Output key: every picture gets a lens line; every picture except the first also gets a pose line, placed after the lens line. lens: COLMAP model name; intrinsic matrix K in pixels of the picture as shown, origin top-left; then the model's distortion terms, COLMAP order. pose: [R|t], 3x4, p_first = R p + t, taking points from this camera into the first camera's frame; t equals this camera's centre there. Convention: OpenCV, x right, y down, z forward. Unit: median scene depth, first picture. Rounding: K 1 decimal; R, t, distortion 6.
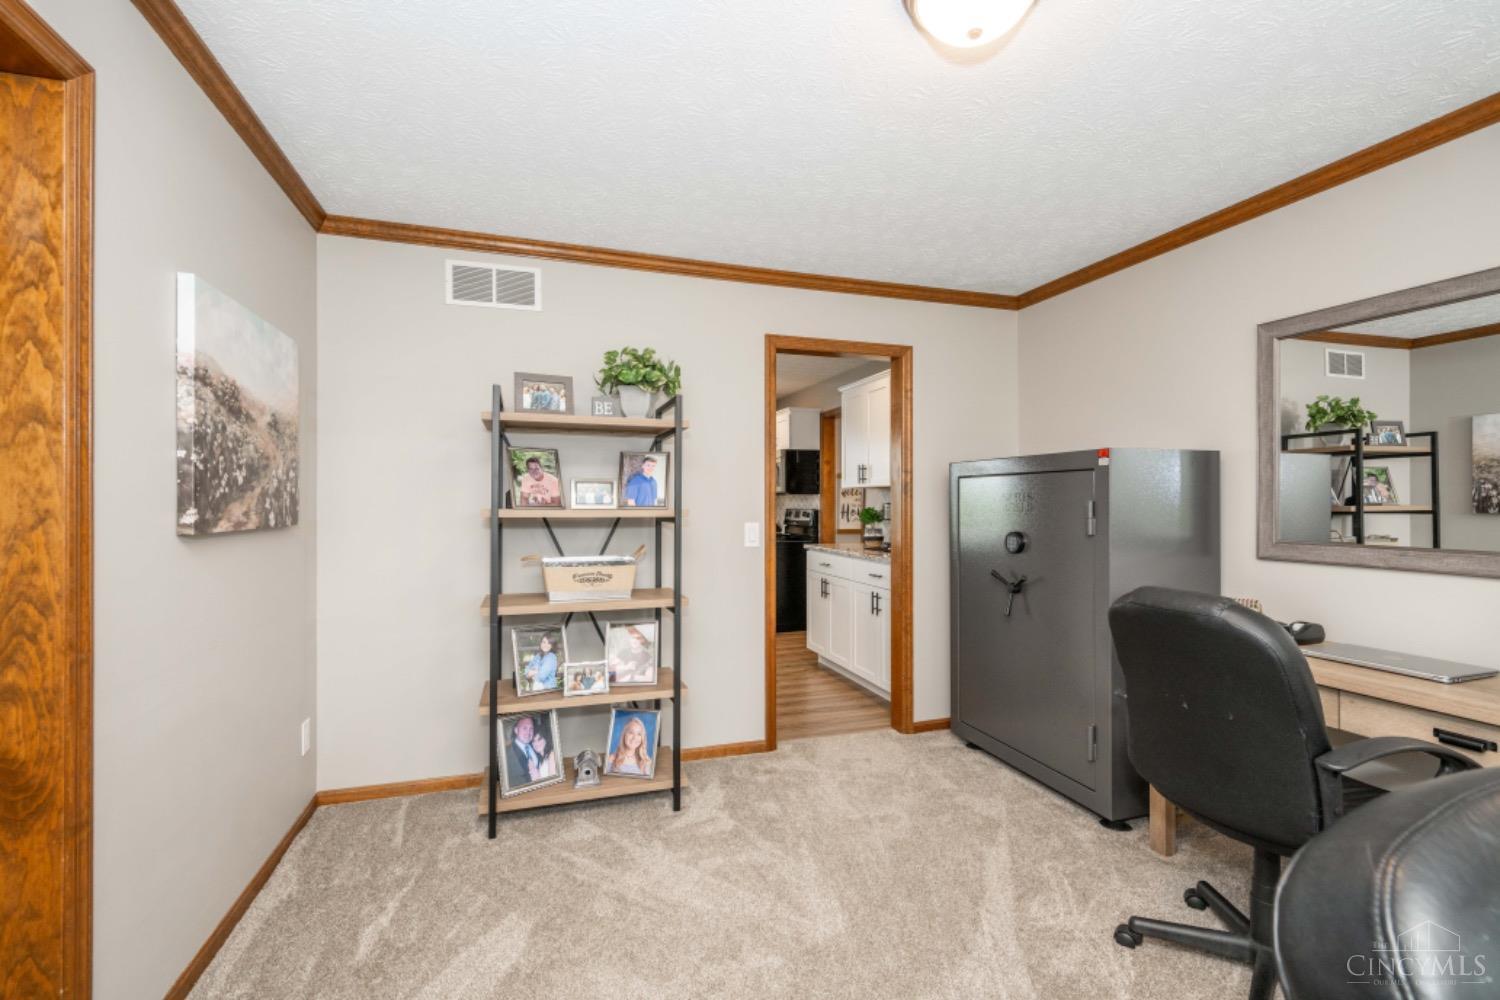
lens RADIAL K [[663.1, 0, 747.7], [0, 663.1, 498.8], [0, 0, 1]] dist [0.003410, -0.000066]
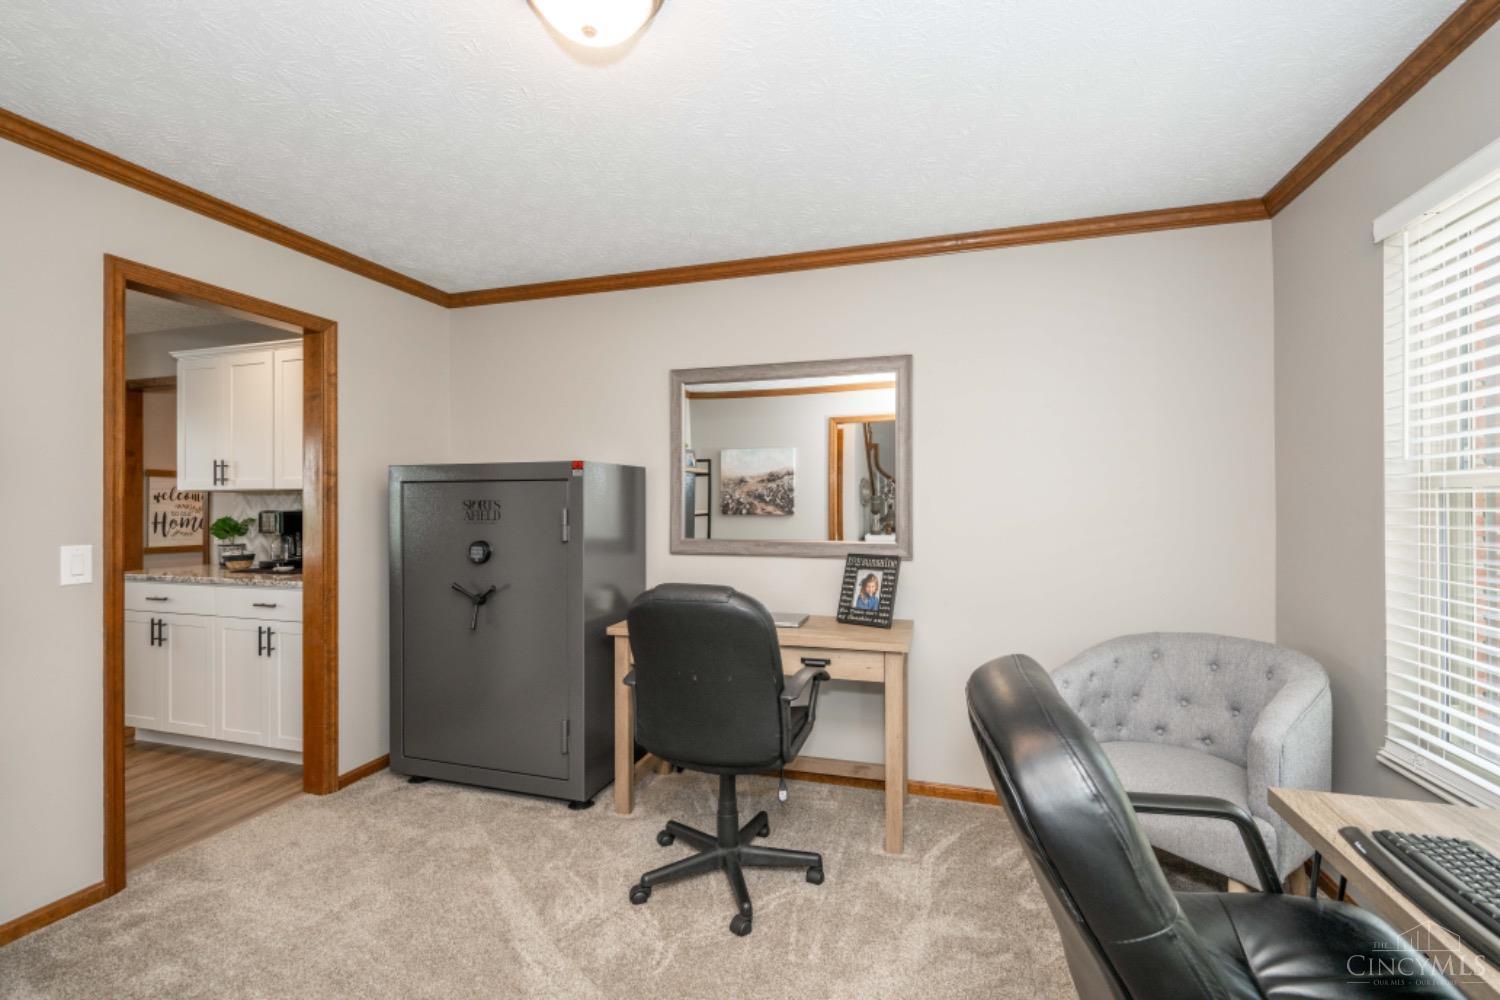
lens RADIAL K [[663.1, 0, 744.8], [0, 663.1, 502.7], [0, 0, 1]] dist [0.003410, -0.000066]
pose [[0.576964, 0.001077, 0.816769, -0.153212], [-0.001328, 0.999999, -0.000381, -0.006009], [-0.816769, -0.000864, 0.576965, 0.122342]]
